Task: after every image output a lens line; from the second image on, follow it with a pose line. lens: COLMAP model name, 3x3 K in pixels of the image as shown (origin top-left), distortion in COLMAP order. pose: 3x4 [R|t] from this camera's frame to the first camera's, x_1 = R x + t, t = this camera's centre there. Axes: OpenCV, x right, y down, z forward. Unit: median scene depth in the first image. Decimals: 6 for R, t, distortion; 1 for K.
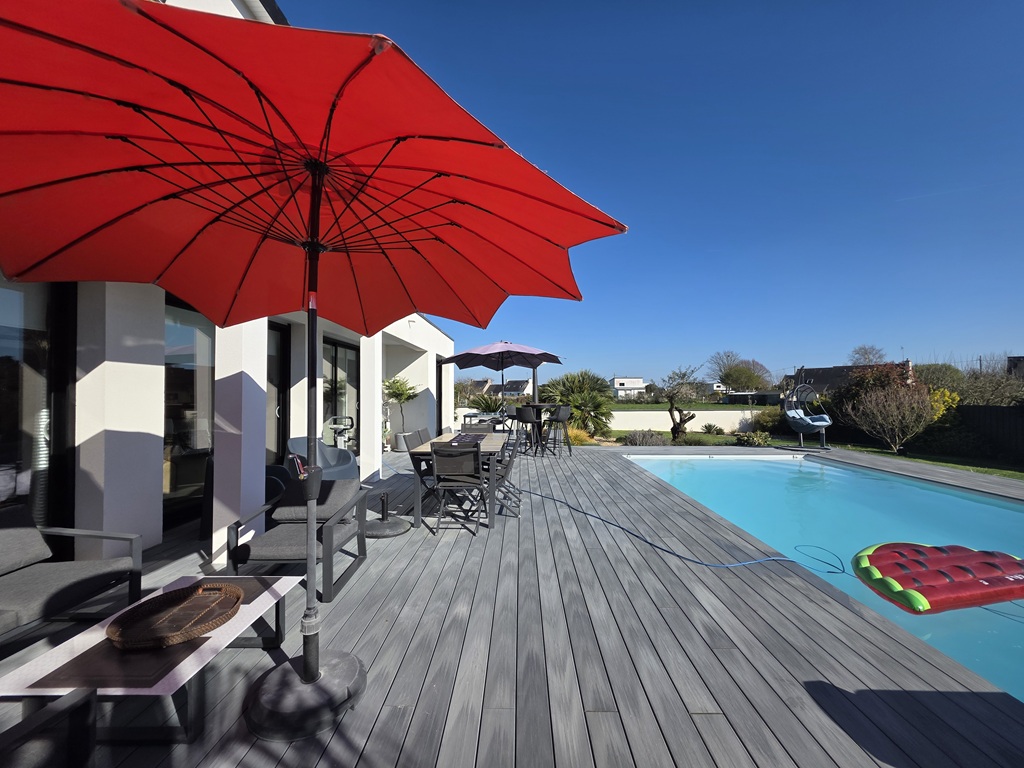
lens RADIAL K [[402.8, 0, 502.8], [0, 402.8, 384.9], [0, 0, 1]] dist [0.000306, 0.000101]
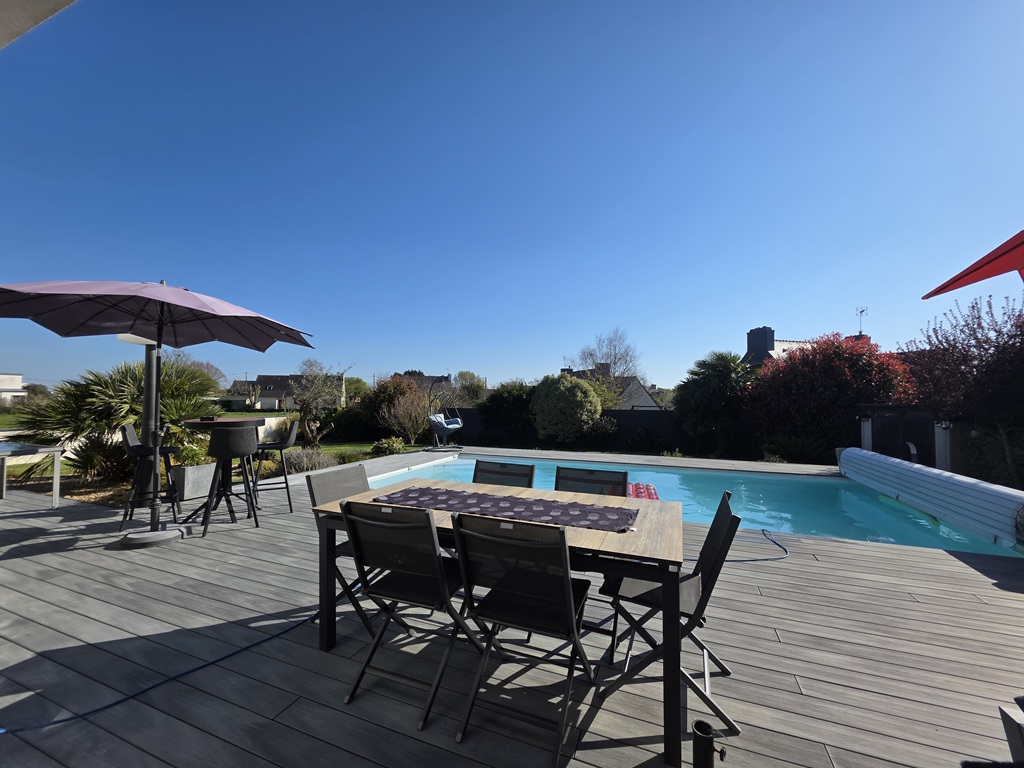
lens RADIAL K [[410.5, 0, 512.0], [0, 410.5, 384.0], [0, 0, 1]] dist [0.001044, -0.000053]
pose [[0.327971, 0.043124, 0.943703, -0.271301], [-0.027933, 0.998963, -0.035941, 0.012700], [-0.944275, -0.014573, 0.328836, 0.446001]]
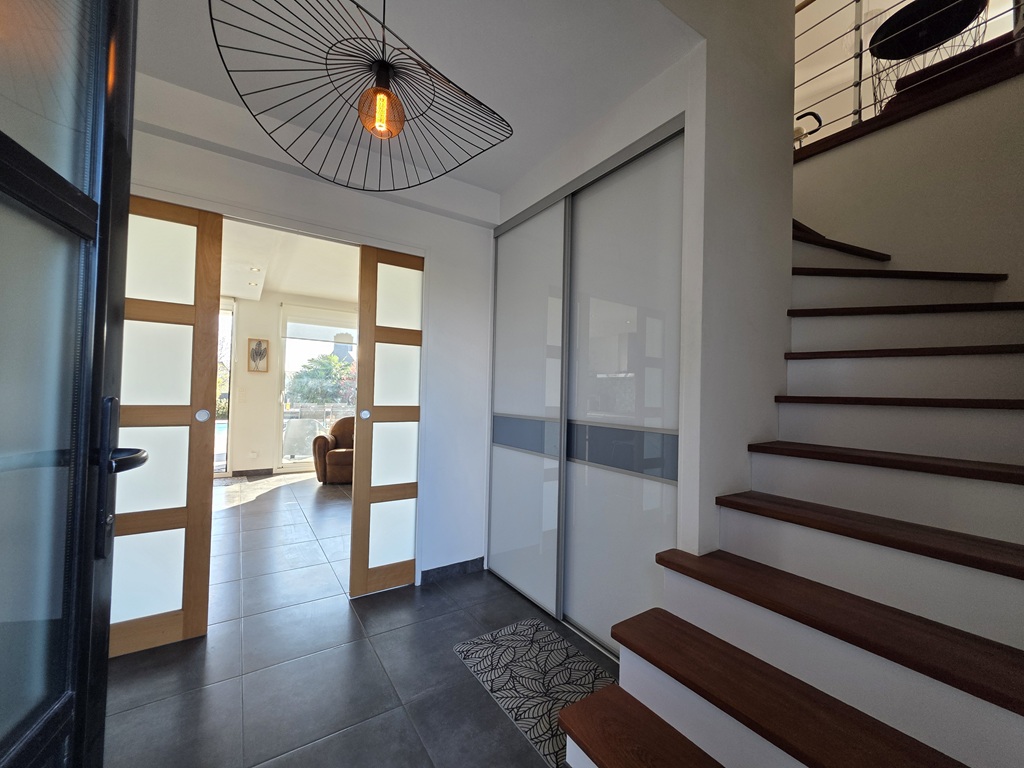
lens RADIAL K [[406.4, 0, 512.0], [0, 406.4, 384.0], [0, 0, 1]] dist [-0.001303, 0.000097]
pose [[-0.592741, 0.011581, 0.805310, -0.983258], [-0.035147, 0.998572, -0.040230, 0.035724], [-0.804626, -0.052150, -0.591488, 0.709215]]
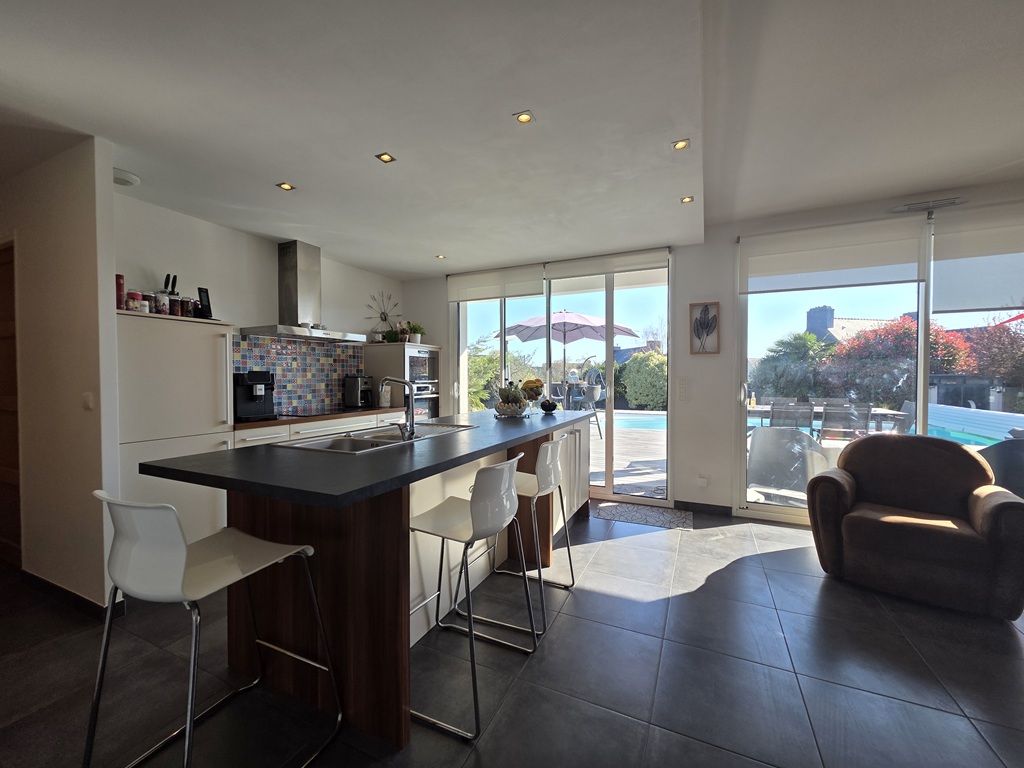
lens RADIAL K [[406.4, 0, 512.0], [0, 406.4, 384.0], [0, 0, 1]] dist [-0.001303, 0.000097]
pose [[0.392713, -0.010339, 0.919603, -0.734353], [-0.018440, 0.999647, 0.019113, 0.032139], [-0.919476, -0.024463, 0.392384, 0.676974]]
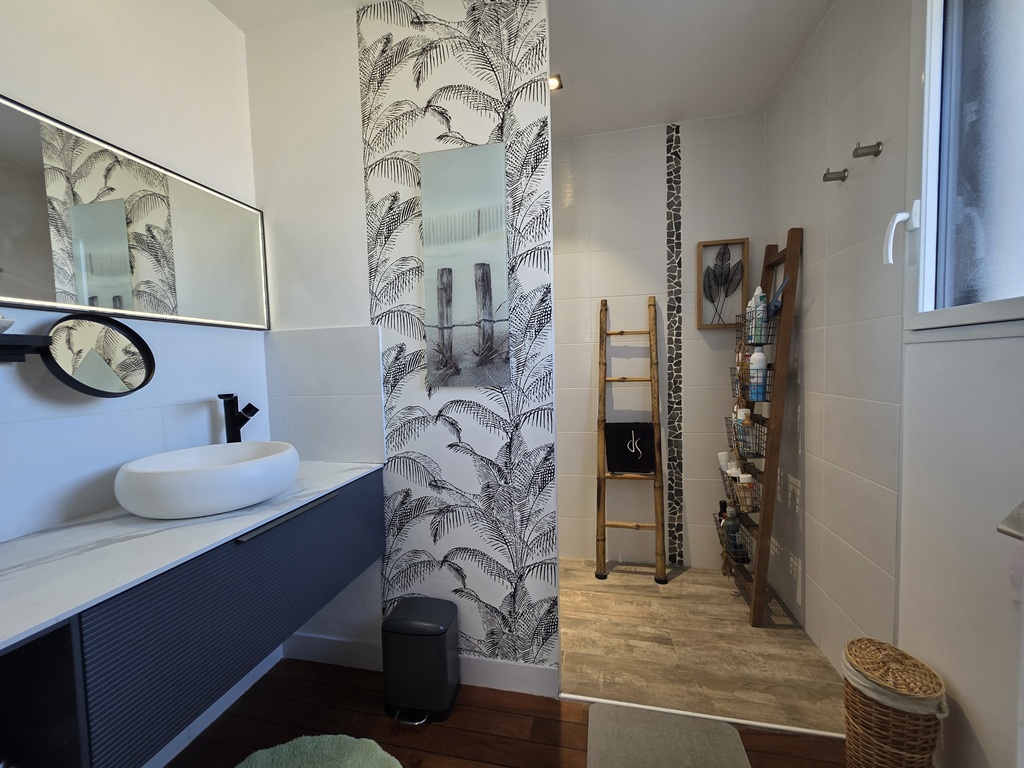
lens RADIAL K [[406.4, 0, 512.0], [0, 406.4, 384.0], [0, 0, 1]] dist [-0.001303, 0.000097]
pose [[0.176032, -0.047114, 0.983256, -0.576543], [0.003904, 0.998880, 0.047164, 0.029887], [-0.984377, -0.004464, 0.176019, 0.733955]]
